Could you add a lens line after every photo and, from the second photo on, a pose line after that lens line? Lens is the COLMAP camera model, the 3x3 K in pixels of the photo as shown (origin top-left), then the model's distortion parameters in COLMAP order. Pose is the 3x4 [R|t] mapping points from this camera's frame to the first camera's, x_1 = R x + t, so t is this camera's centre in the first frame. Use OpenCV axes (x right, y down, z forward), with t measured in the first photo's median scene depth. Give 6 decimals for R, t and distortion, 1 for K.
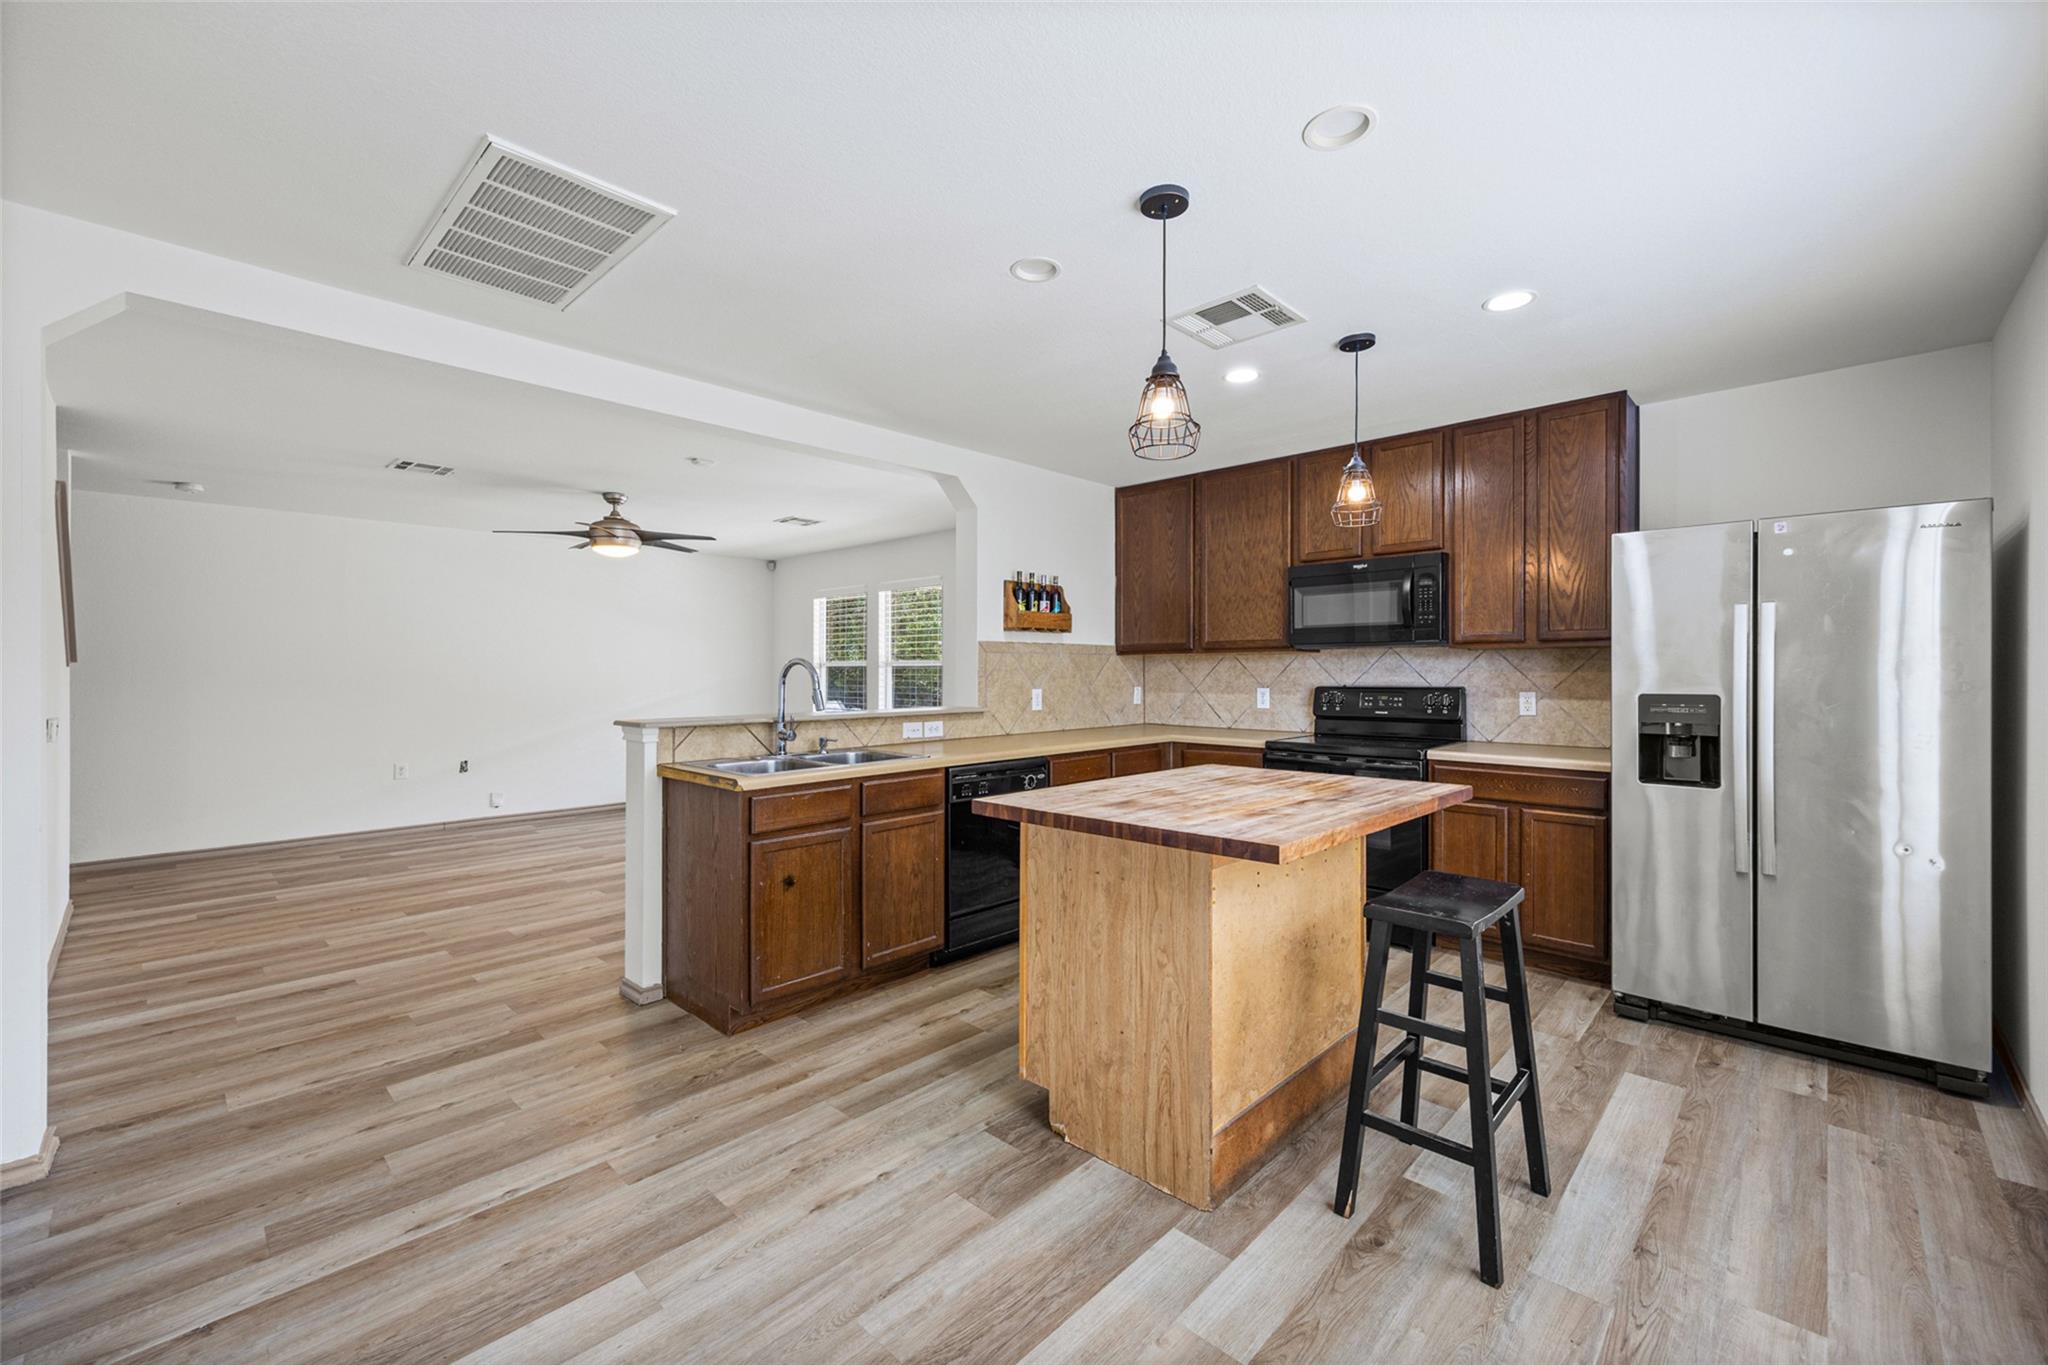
lens RADIAL K [[828.5, 0, 1027.1], [0, 828.5, 671.3], [0, 0, 1]] dist [0.009265, -0.000036]
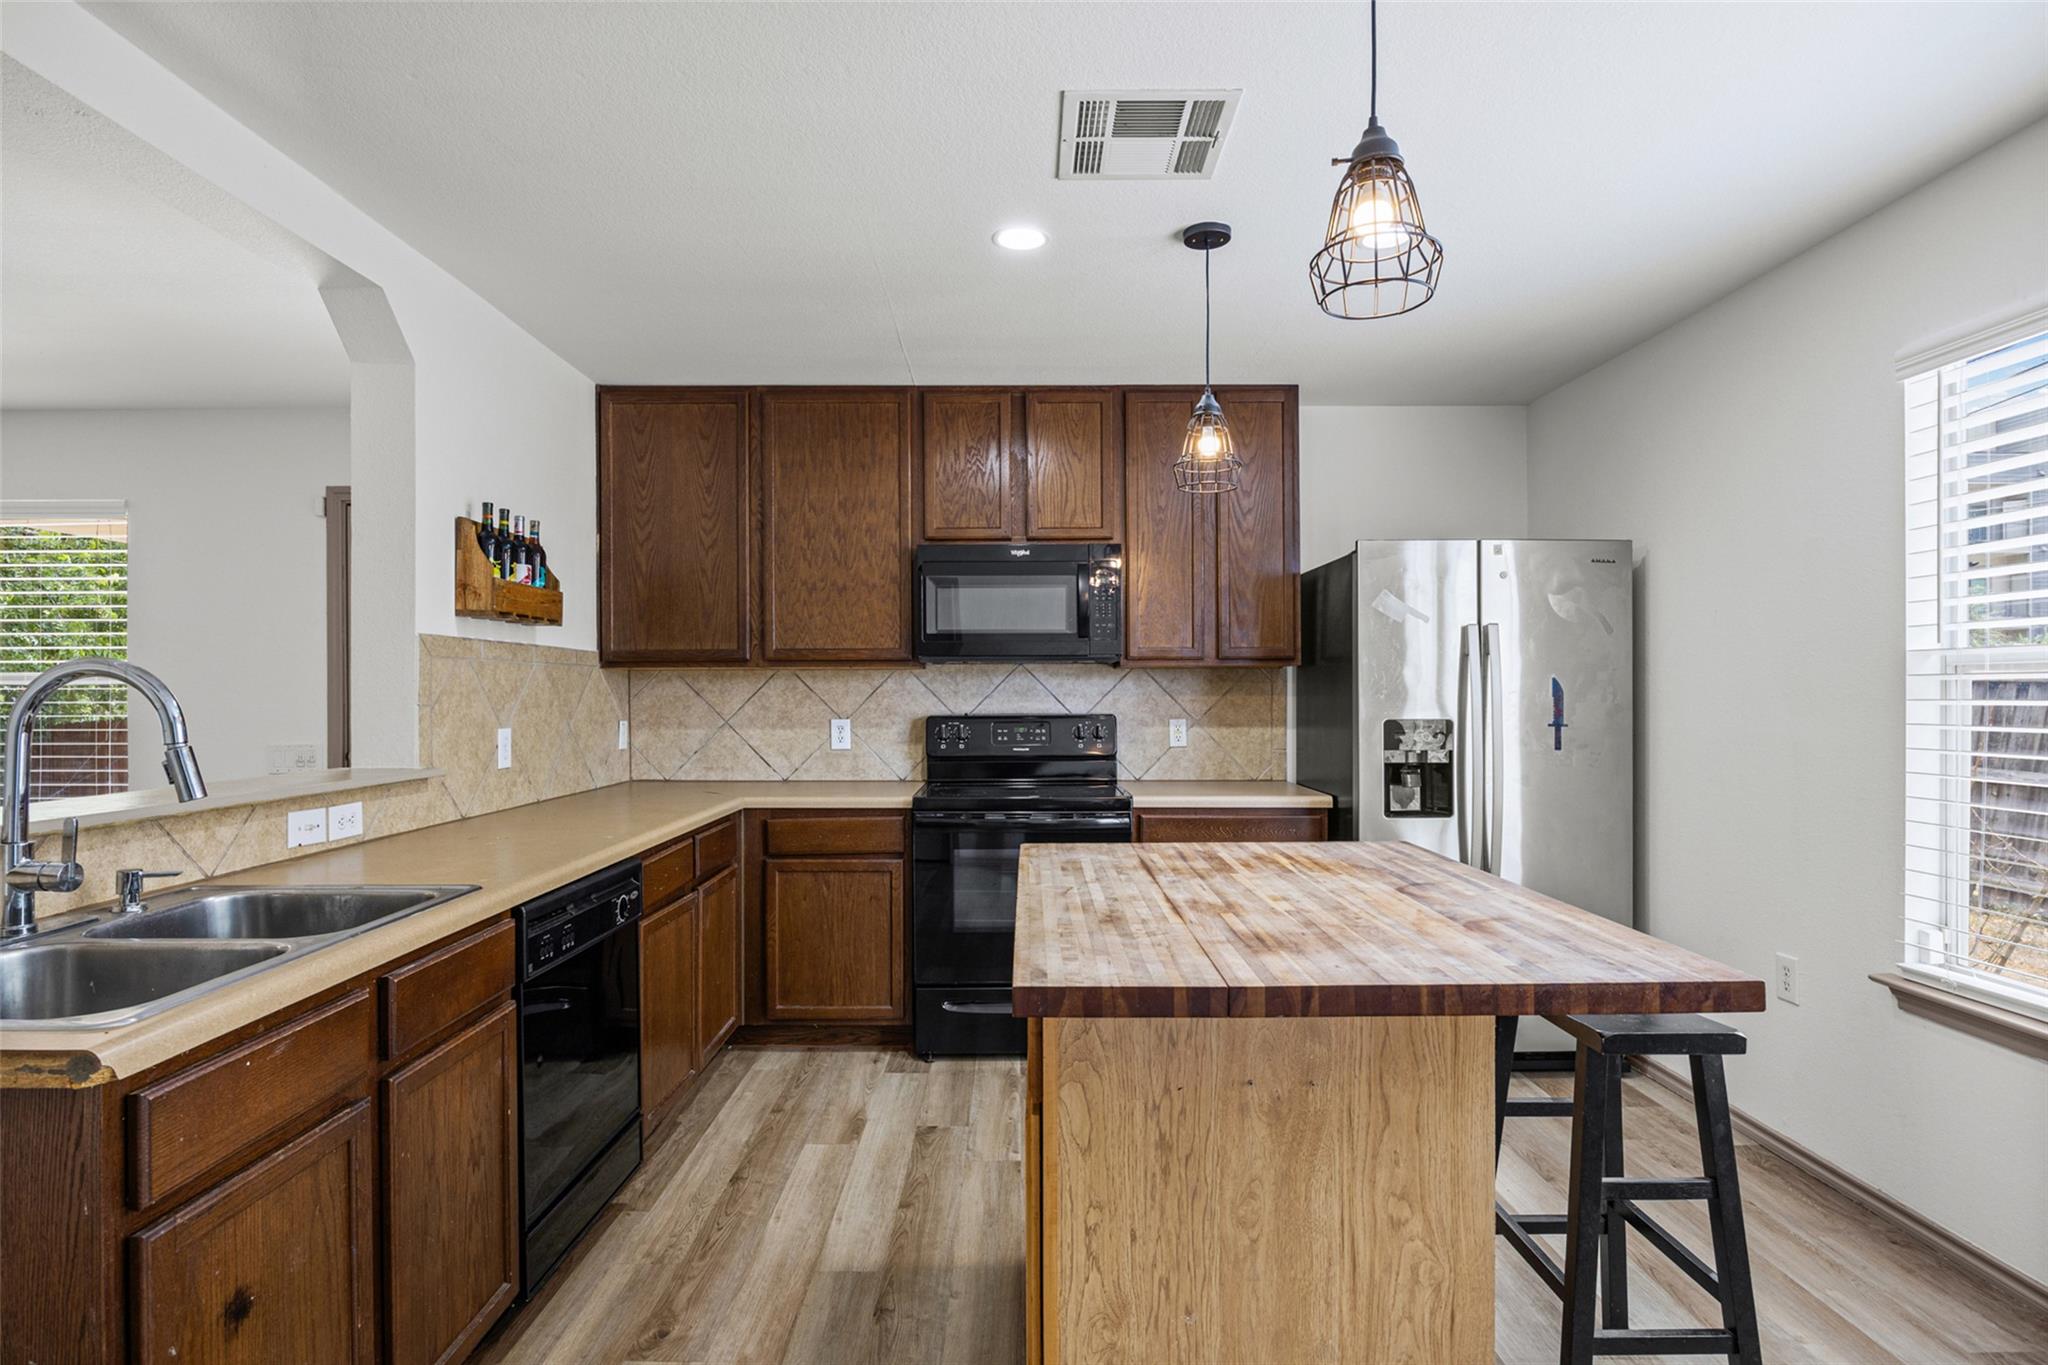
lens RADIAL K [[1048.1, 0, 1018.3], [0, 1048.1, 698.2], [0, 0, 1]] dist [-0.007247, -0.001085]
pose [[0.723595, -0.002664, 0.690219, -0.229325], [0.000779, 0.999995, 0.003043, 0.000140], [-0.690224, -0.001664, 0.723594, 0.305335]]
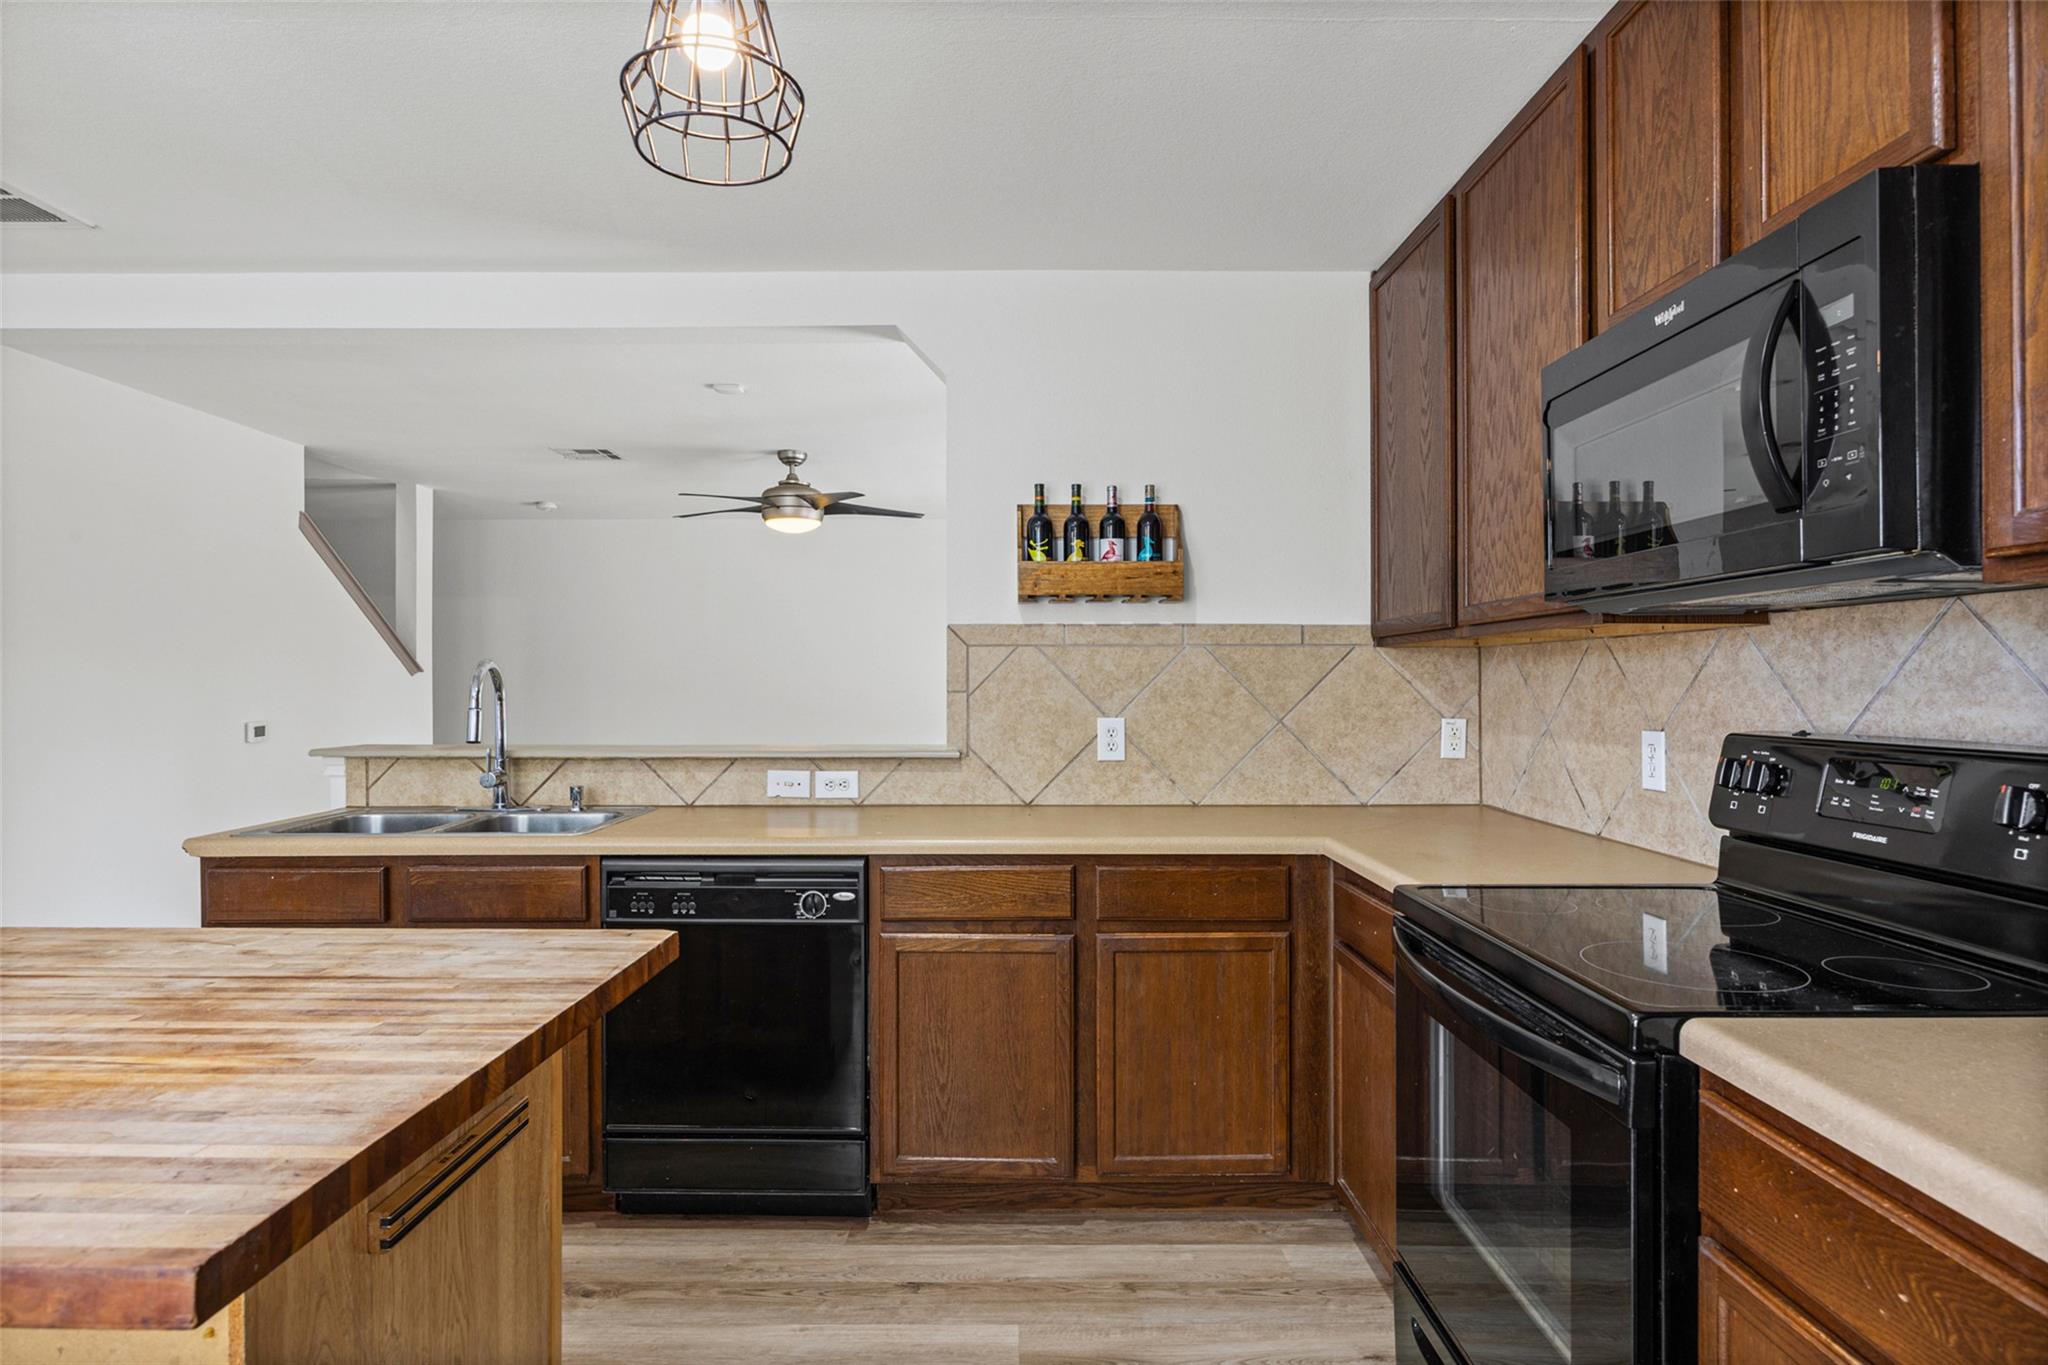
lens RADIAL K [[1105.0, 0, 1024.0], [0, 1105.0, 682.5], [0, 0, 1]] dist [-0.001312, -0.000543]
pose [[0.693112, 0.002960, -0.720823, 0.486521], [-0.002236, 0.999996, 0.001955, -0.000933], [0.720826, 0.000257, 0.693116, 0.541555]]
